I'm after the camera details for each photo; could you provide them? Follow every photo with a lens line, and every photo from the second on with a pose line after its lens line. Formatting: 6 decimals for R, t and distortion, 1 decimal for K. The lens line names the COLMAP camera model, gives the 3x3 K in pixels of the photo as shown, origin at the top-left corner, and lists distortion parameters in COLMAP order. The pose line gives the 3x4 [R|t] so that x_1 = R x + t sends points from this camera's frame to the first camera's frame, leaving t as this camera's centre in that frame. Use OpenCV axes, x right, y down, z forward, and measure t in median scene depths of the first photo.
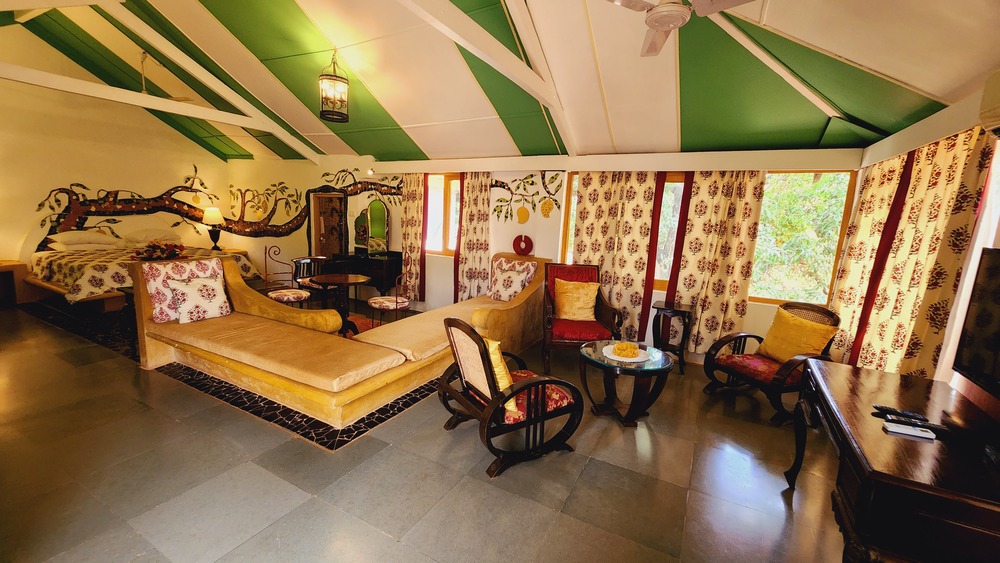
lens RADIAL K [[408.2, 0, 498.9], [0, 408.2, 281.6], [0, 0, 1]] dist [-0.000463, 0.000039]
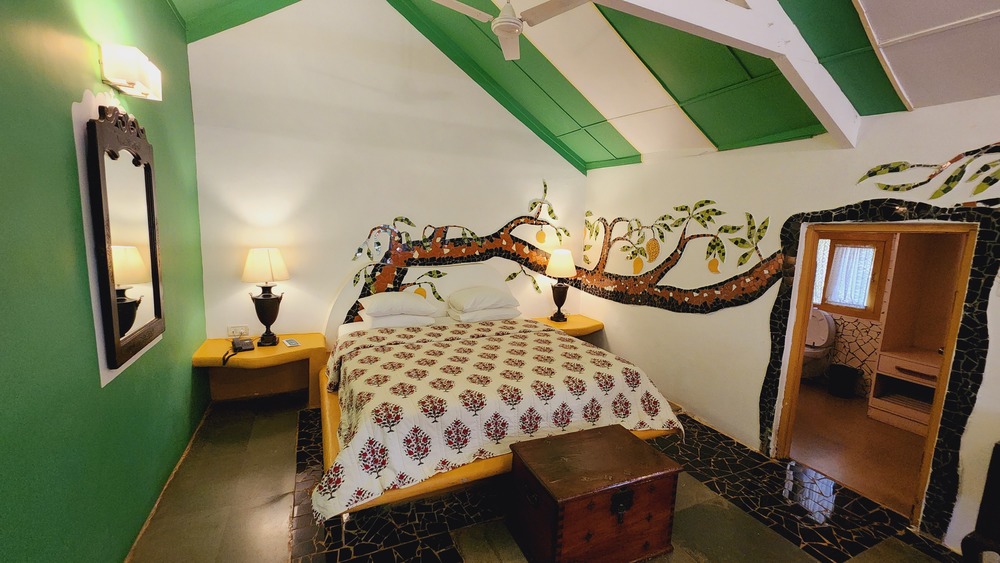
lens RADIAL K [[408.2, 0, 499.5], [0, 408.2, 282.7], [0, 0, 1]] dist [-0.000463, 0.000039]
pose [[0.803784, 0.063622, -0.591510, -0.265493], [-0.096838, 0.994997, -0.024570, -0.069630], [0.586987, 0.077030, 0.805923, 0.295625]]
